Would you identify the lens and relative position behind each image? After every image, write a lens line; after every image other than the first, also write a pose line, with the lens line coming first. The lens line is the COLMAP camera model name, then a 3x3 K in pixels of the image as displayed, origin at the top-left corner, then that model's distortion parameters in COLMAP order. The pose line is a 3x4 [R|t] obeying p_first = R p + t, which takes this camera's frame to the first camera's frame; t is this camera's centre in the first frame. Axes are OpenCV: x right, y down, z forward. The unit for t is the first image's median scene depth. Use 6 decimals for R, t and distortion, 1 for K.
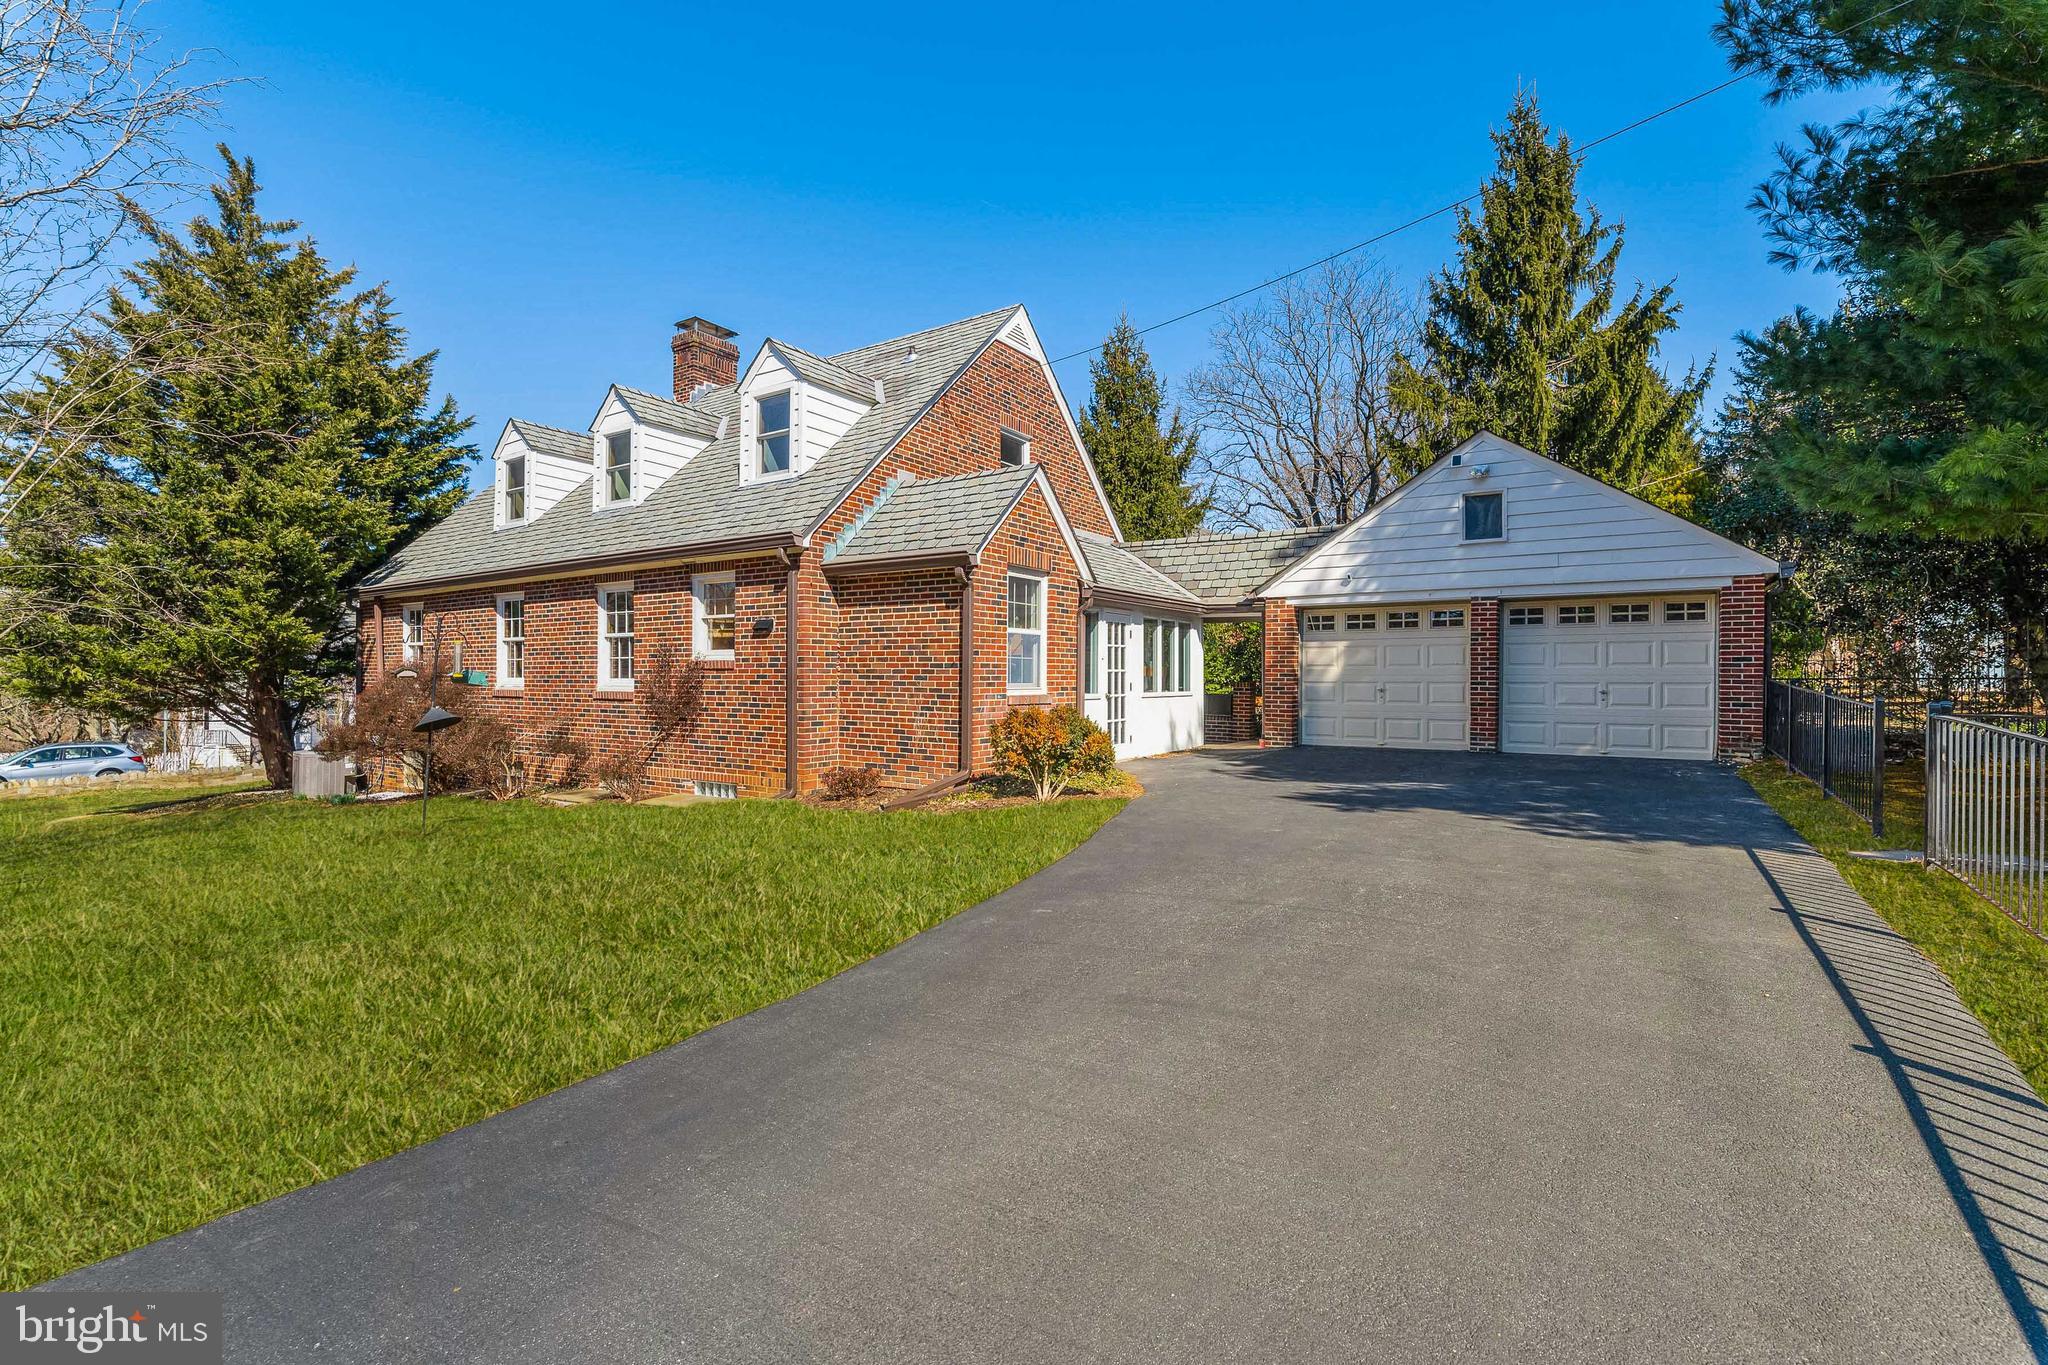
lens RADIAL K [[904.4, 0, 1022.2], [0, 904.4, 667.6], [0, 0, 1]] dist [-0.003392, -0.001882]
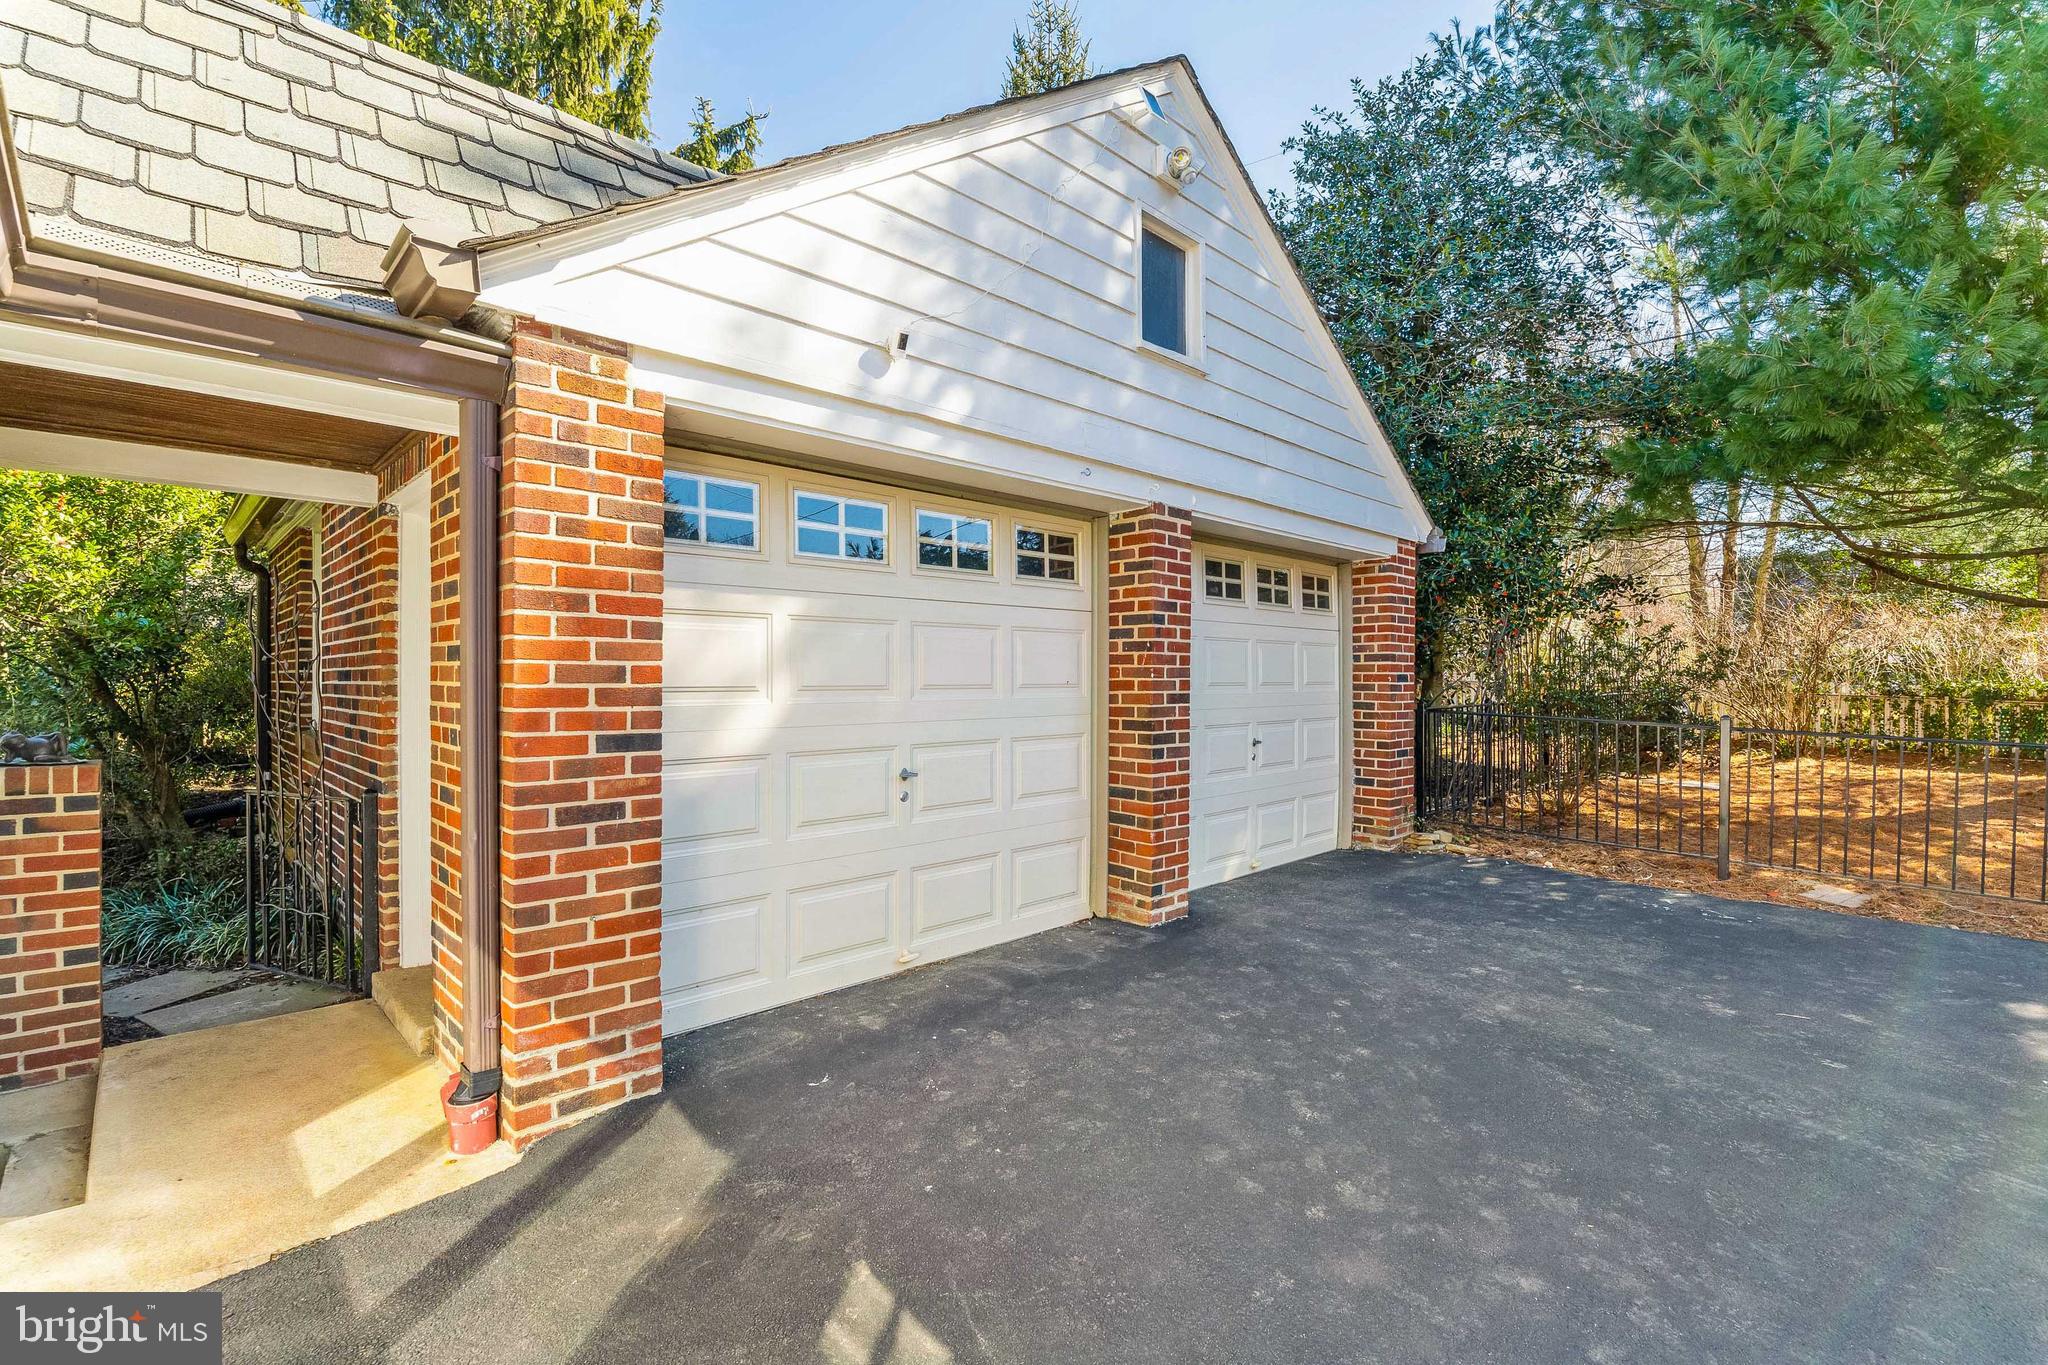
lens RADIAL K [[904.4, 0, 1016.3], [0, 904.4, 673.8], [0, 0, 1]] dist [-0.003392, -0.001882]
pose [[0.208768, 0.002368, 0.977962, 0.122424], [-0.006053, 0.999981, -0.001130, -0.007764], [-0.977947, -0.005684, 0.208778, 0.917395]]
